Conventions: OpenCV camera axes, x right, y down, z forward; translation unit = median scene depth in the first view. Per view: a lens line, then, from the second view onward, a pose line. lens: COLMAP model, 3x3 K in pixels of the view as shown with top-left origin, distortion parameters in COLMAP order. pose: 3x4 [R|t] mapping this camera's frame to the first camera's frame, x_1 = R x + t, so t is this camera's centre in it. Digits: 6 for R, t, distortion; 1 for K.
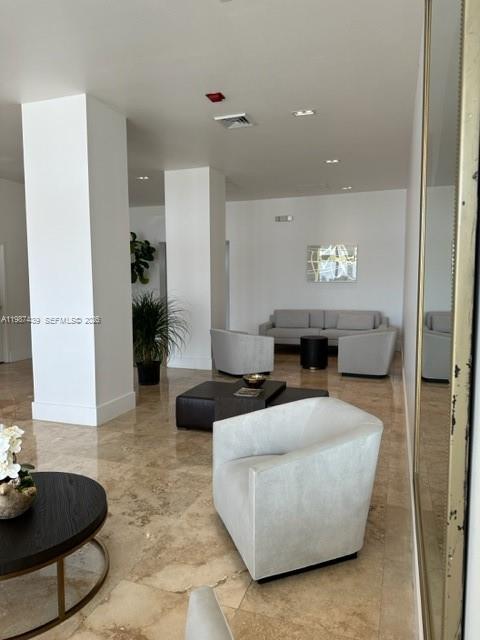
lens RADIAL K [[449.7, 0, 240.0], [0, 449.7, 320.0], [0, 0, 1]] dist [-0.005852, -0.006423]
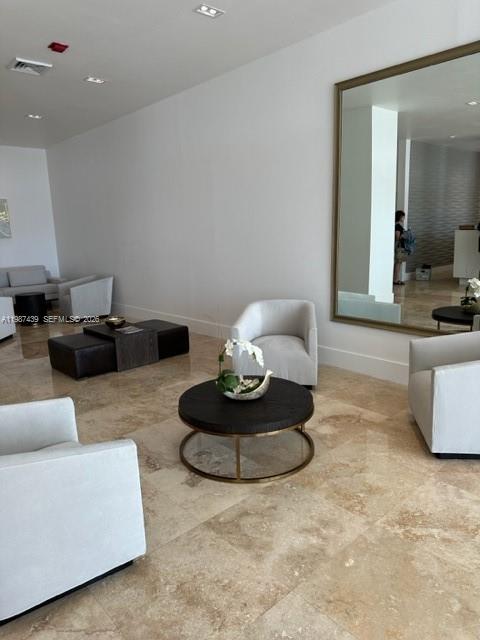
lens RADIAL K [[449.7, 0, 240.0], [0, 449.7, 320.0], [0, 0, 1]] dist [-0.005852, -0.006423]
pose [[0.468443, -0.186609, 0.863562, -0.834691], [0.113027, 0.982066, 0.150904, -0.004876], [-0.876234, 0.026916, 0.481133, 0.181269]]
